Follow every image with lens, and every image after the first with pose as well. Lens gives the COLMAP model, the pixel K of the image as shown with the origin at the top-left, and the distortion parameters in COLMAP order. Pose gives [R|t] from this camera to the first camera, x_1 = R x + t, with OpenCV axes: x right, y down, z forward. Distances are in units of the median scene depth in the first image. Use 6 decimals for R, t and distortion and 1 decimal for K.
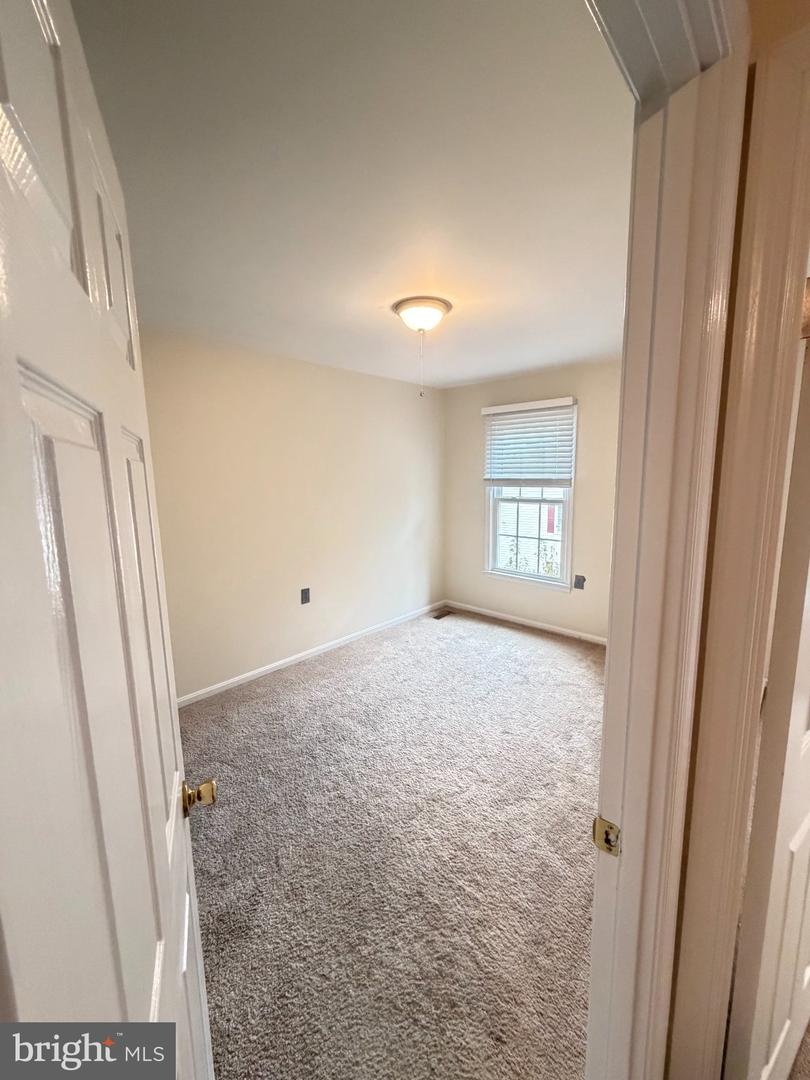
lens RADIAL K [[429.7, 0, 402.8], [0, 429.7, 537.4], [0, 0, 1]] dist [-0.000656, -0.000528]
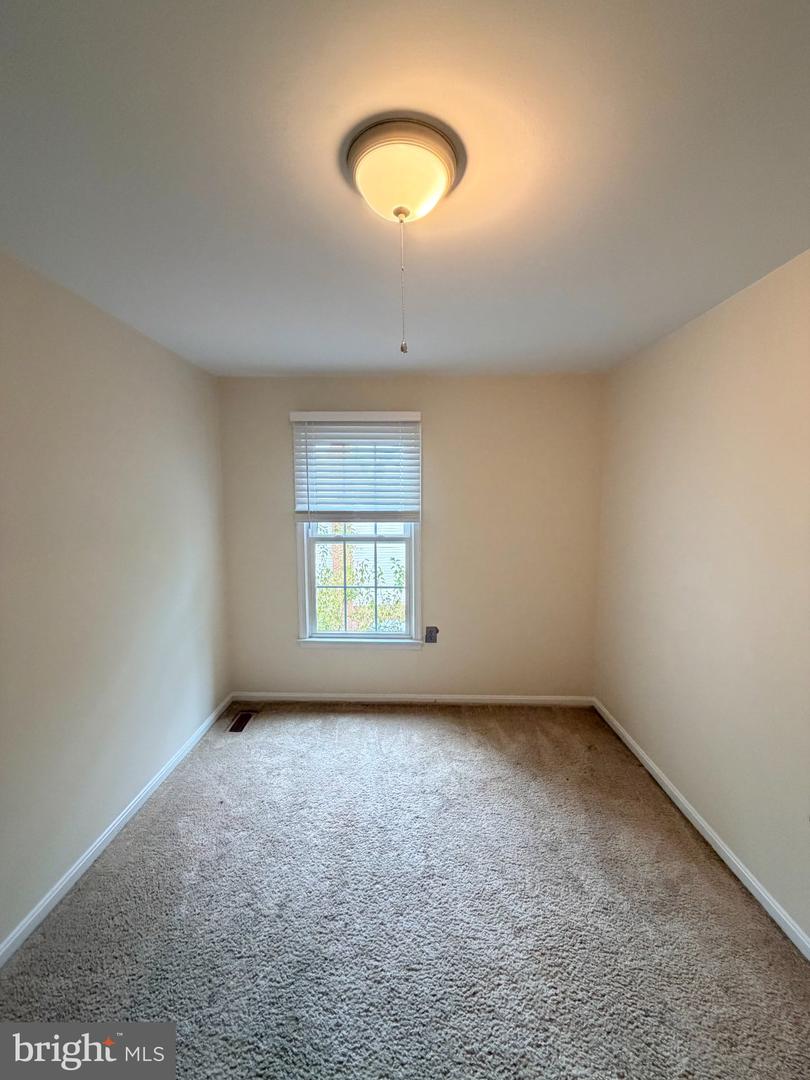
lens RADIAL K [[429.7, 0, 407.0], [0, 429.7, 537.2], [0, 0, 1]] dist [-0.000656, -0.000528]
pose [[0.746305, -0.043071, 0.664209, -0.156113], [0.090941, 0.995144, -0.037650, -0.053227], [-0.659363, 0.088502, 0.746598, 0.372897]]
